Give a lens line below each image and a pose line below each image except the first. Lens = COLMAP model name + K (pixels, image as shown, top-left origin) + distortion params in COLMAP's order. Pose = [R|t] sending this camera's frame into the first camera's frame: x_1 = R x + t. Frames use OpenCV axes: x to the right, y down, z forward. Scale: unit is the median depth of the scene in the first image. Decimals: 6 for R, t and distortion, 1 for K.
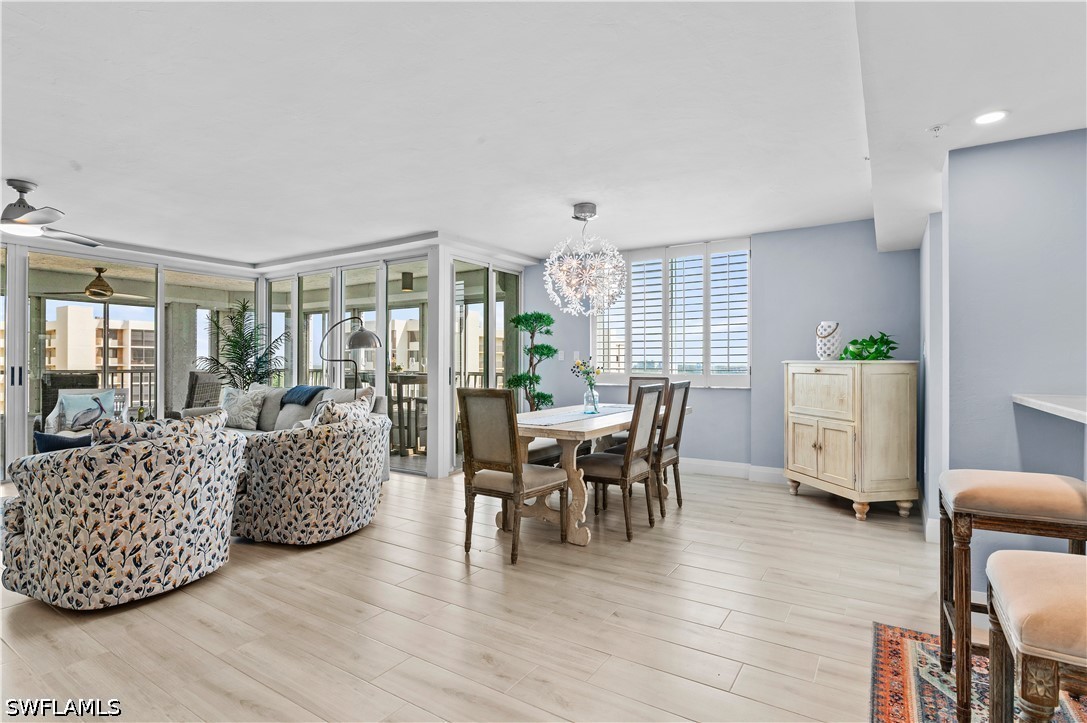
lens RADIAL K [[541.4, 0, 543.5], [0, 541.4, 361.5], [0, 0, 1]] dist [0.017541, 0.000082]
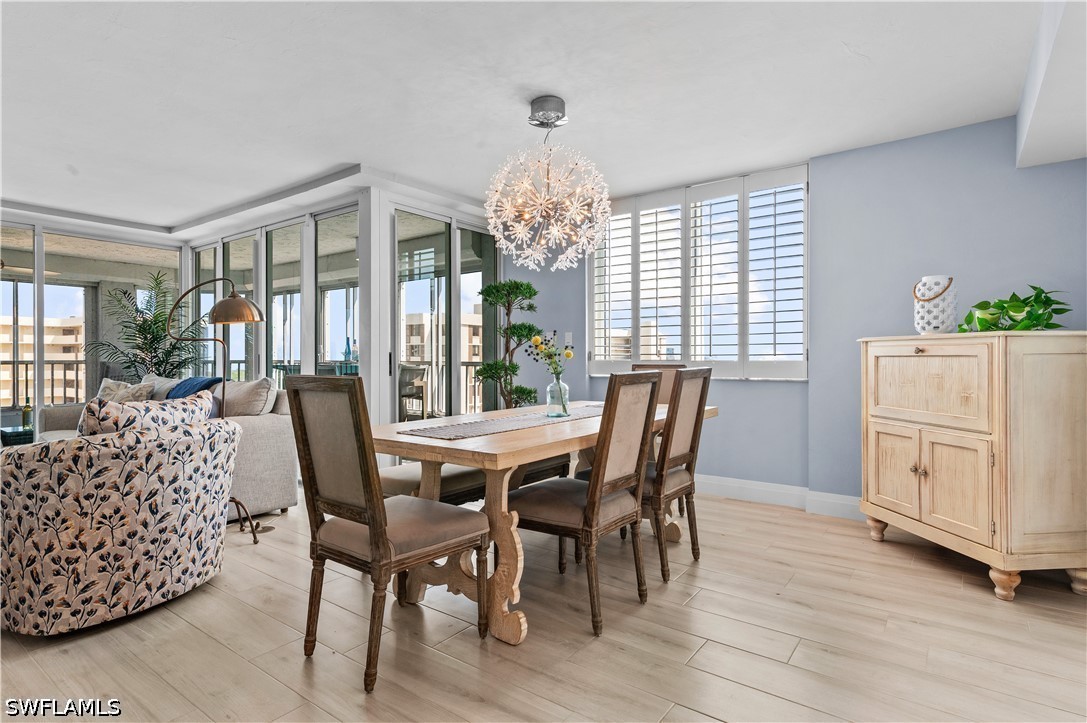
lens RADIAL K [[559.0, 0, 528.4], [0, 559.0, 360.7], [0, 0, 1]] dist [0.027003, -0.000600]
pose [[0.995704, -0.003903, -0.092513, 0.119561], [0.004667, 0.999957, 0.008044, 0.022317], [0.092478, -0.008441, 0.995679, 0.324140]]
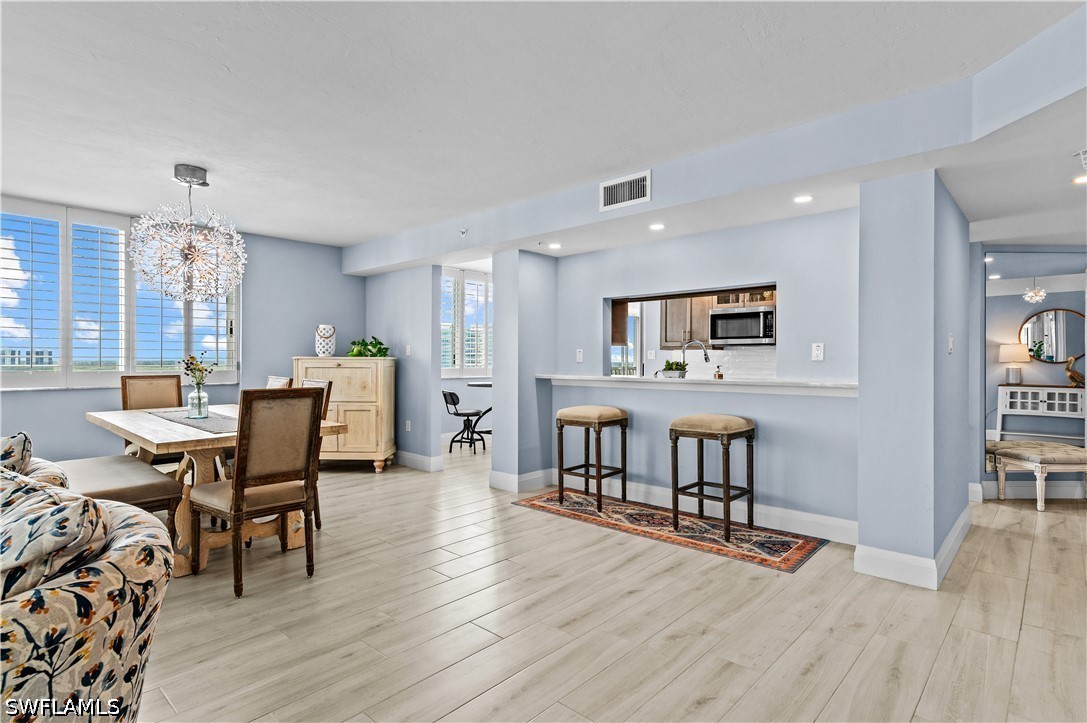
lens RADIAL K [[559.0, 0, 528.4], [0, 559.0, 360.7], [0, 0, 1]] dist [0.027003, -0.000600]
pose [[0.196080, -0.001940, 0.980586, -0.716040], [-0.009121, 0.999951, 0.003802, -0.001914], [-0.980545, -0.009690, 0.196053, 0.346463]]
